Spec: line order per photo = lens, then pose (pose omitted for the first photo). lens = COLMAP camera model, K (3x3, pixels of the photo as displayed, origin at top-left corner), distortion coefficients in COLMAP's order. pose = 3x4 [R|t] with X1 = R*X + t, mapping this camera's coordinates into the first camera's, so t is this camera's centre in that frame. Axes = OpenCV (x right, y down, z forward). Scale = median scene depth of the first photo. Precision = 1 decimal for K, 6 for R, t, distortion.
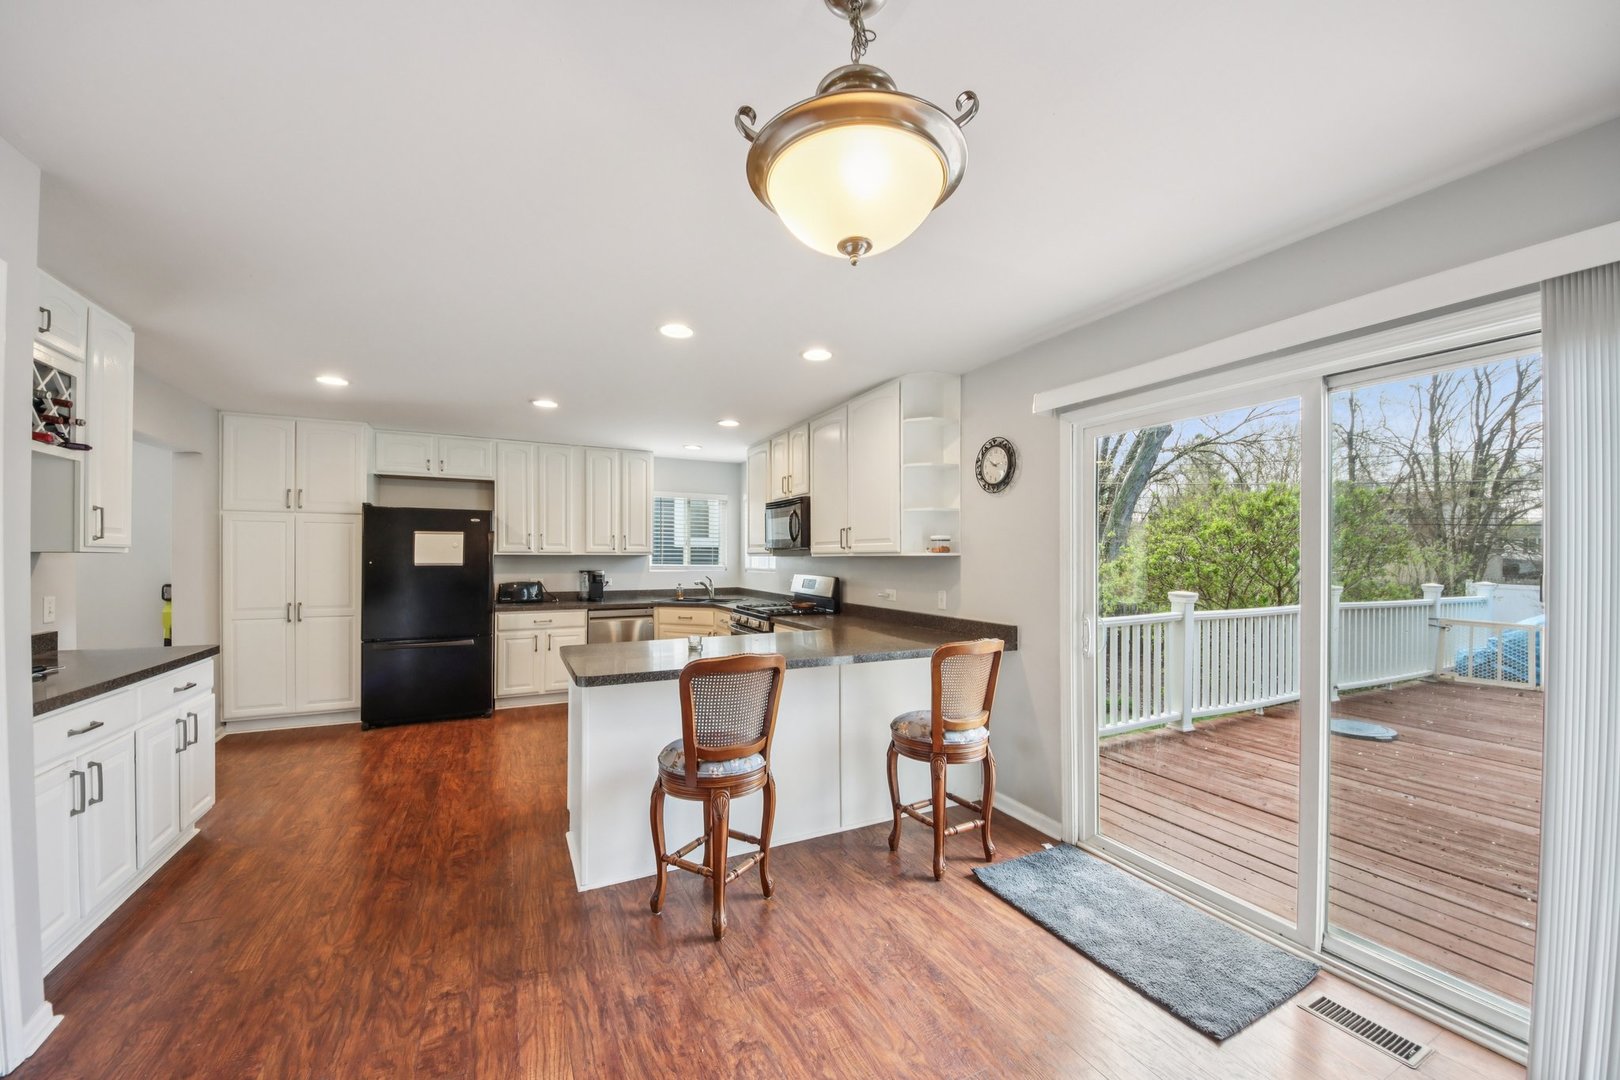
lens RADIAL K [[608.8, 0, 805.2], [0, 608.8, 552.4], [0, 0, 1]] dist [0.042719, -0.025894]
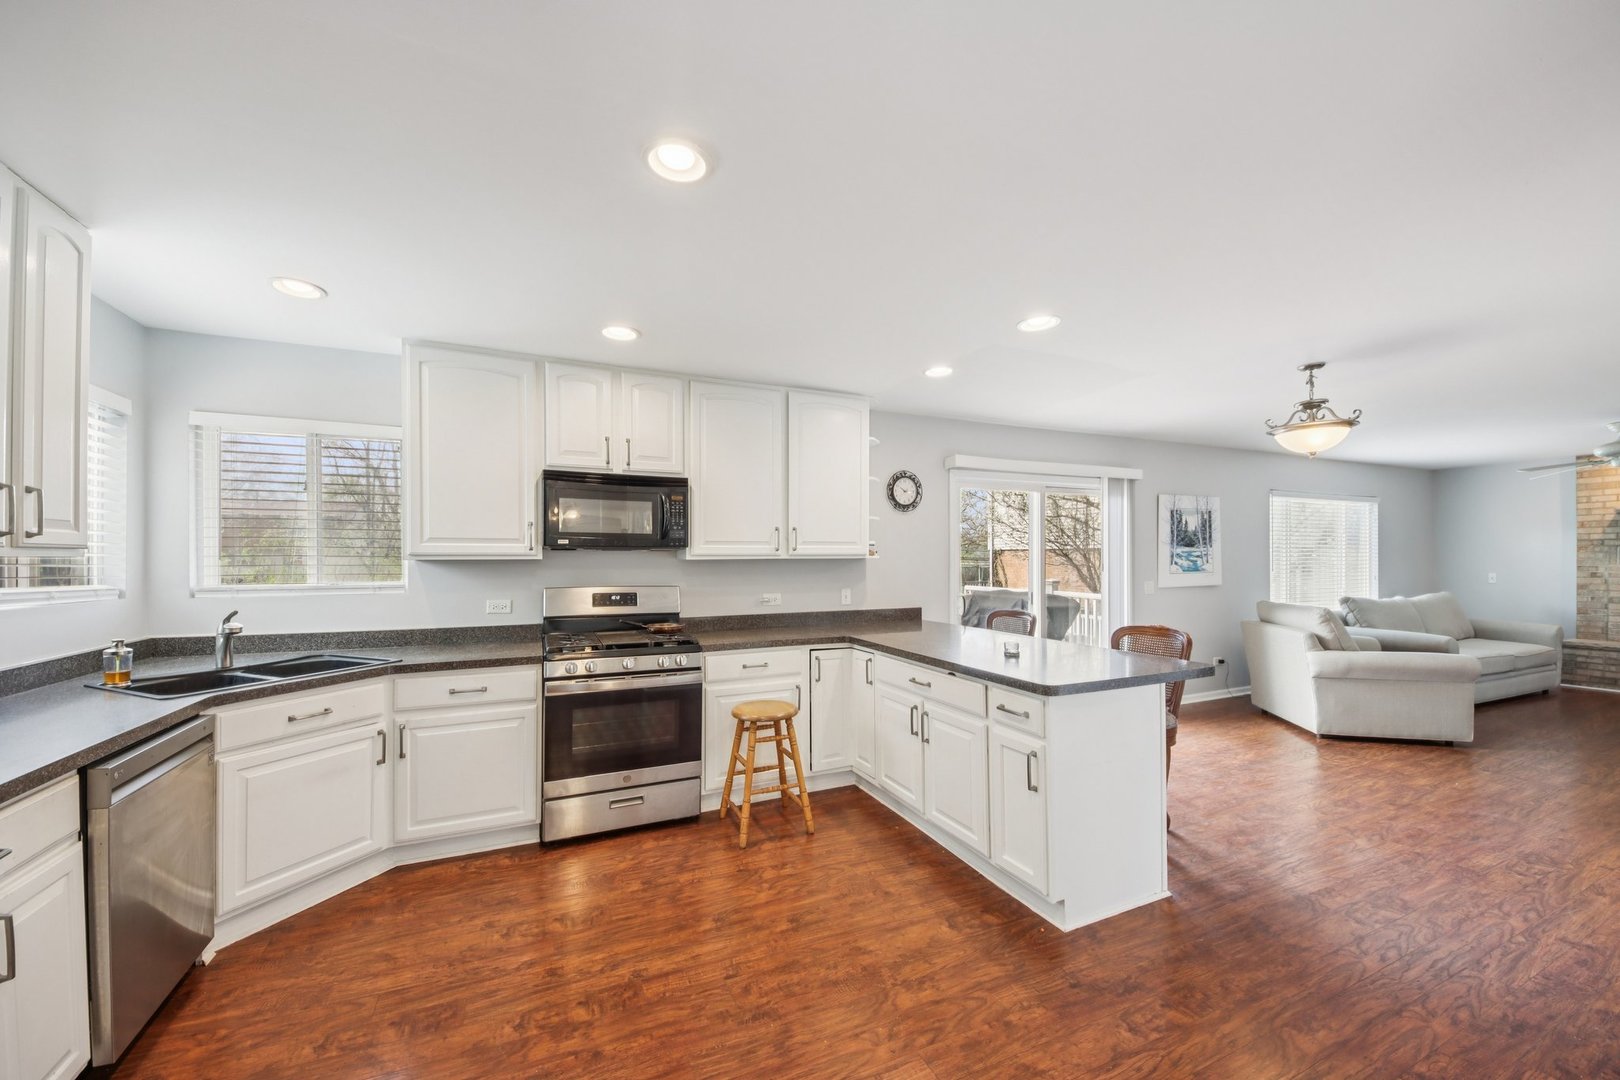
lens RADIAL K [[608.8, 0, 805.2], [0, 608.8, 552.4], [0, 0, 1]] dist [0.042719, -0.025894]
pose [[0.033175, 0.010973, 0.999389, -0.964024], [-0.001882, 0.999939, -0.010916, 0.007828], [-0.999448, -0.001519, 0.033194, 1.079593]]
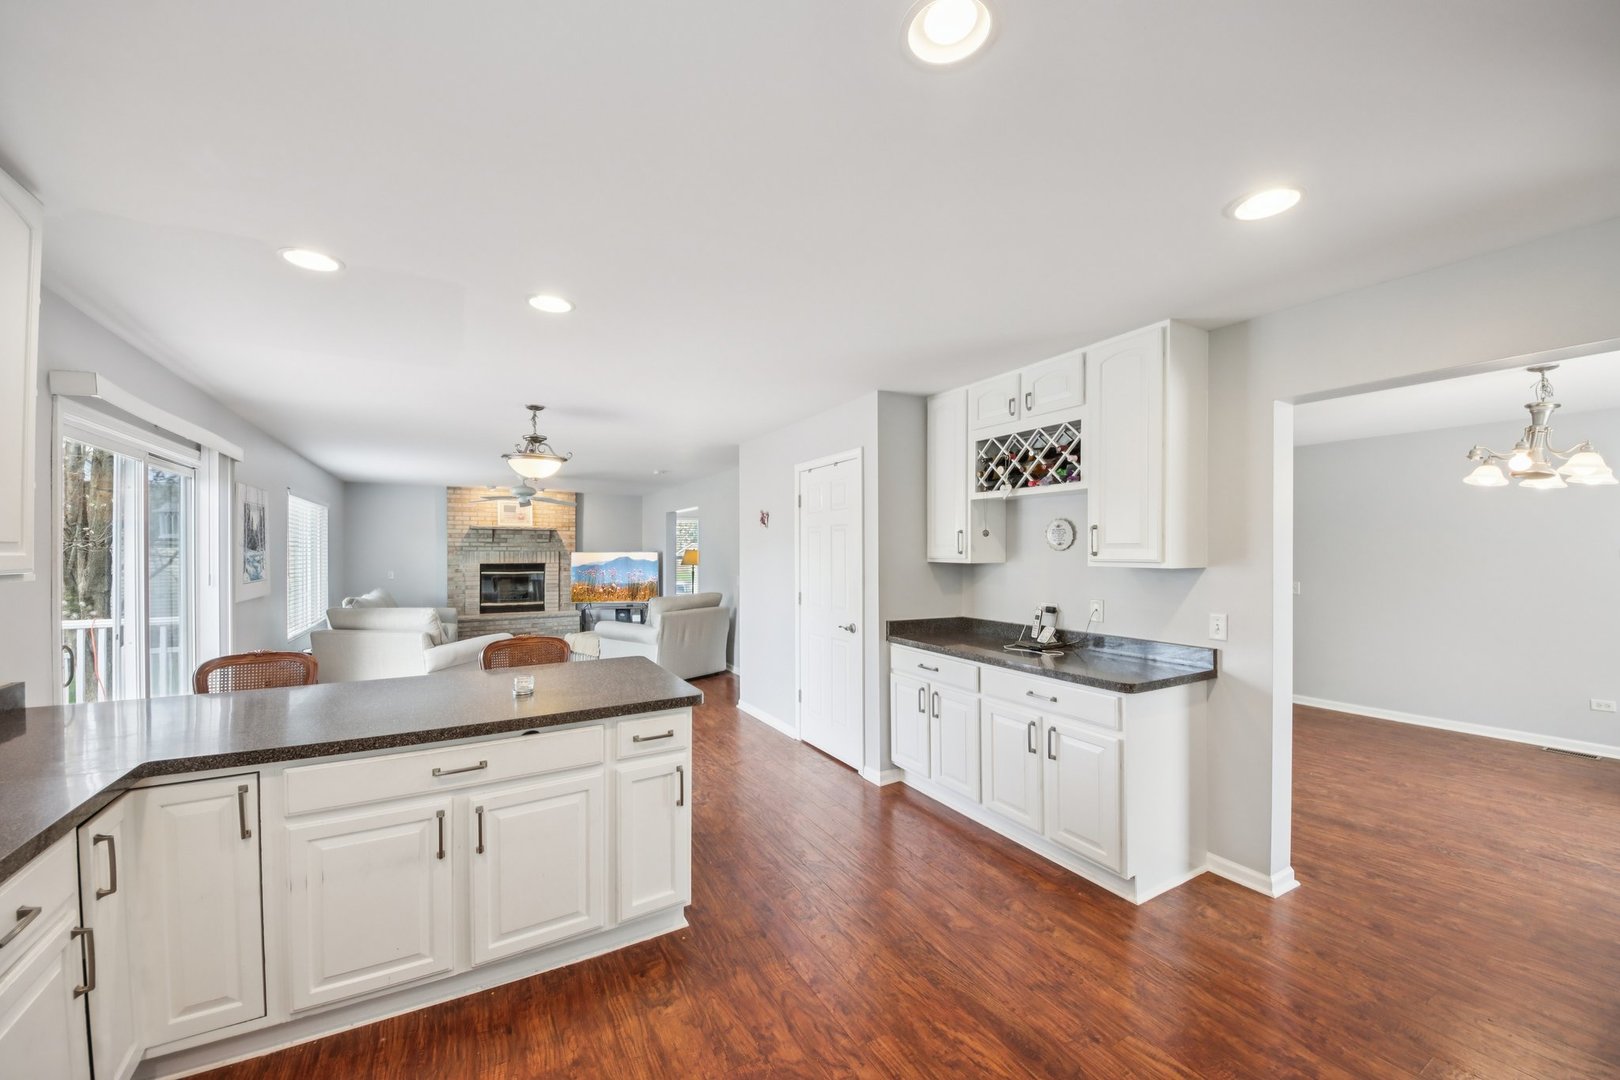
lens RADIAL K [[608.8, 0, 805.2], [0, 608.8, 552.4], [0, 0, 1]] dist [0.042719, -0.025894]
pose [[-0.998235, -0.002265, -0.059348, -0.413416], [-0.001907, 0.999980, -0.006090, -0.014480], [0.059361, -0.005966, -0.998219, 1.508332]]
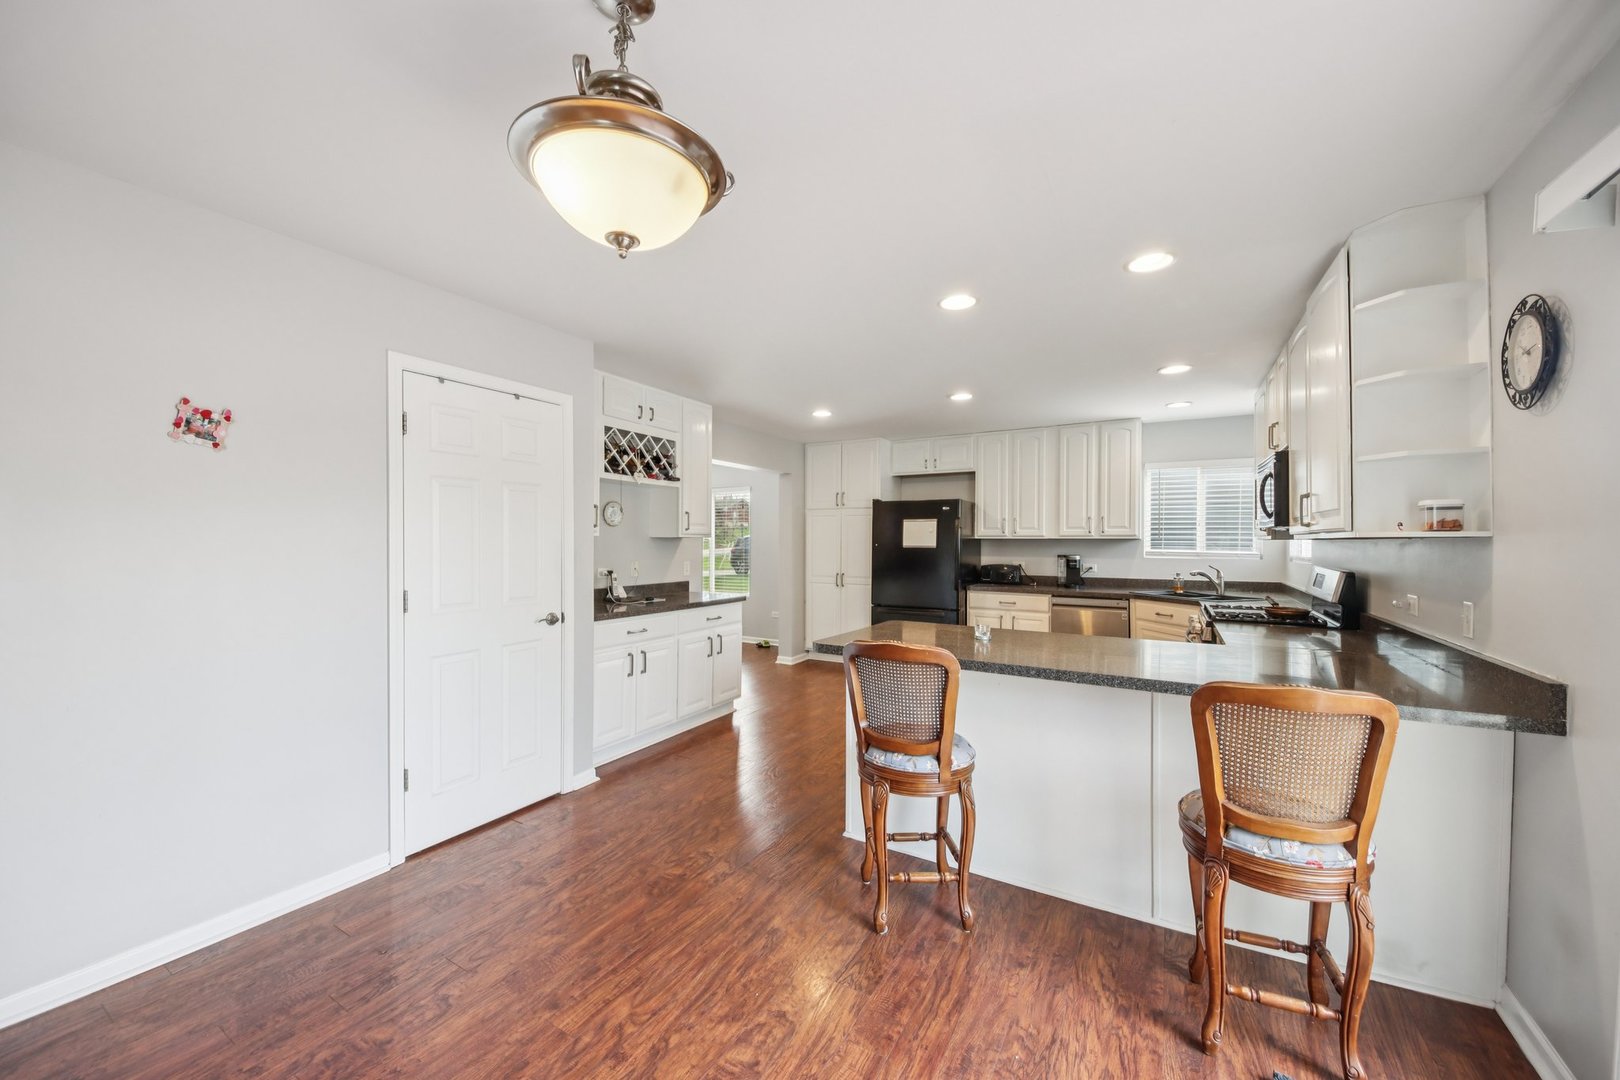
lens RADIAL K [[609.8, 0, 810.0], [0, 609.8, 540.0], [0, 0, 1]] dist [0.057924, -0.034220]
pose [[0.554302, -0.001661, -0.832314, 0.375653], [0.005680, 0.999982, 0.001788, 0.003868], [0.832296, -0.005719, 0.554301, 0.226087]]
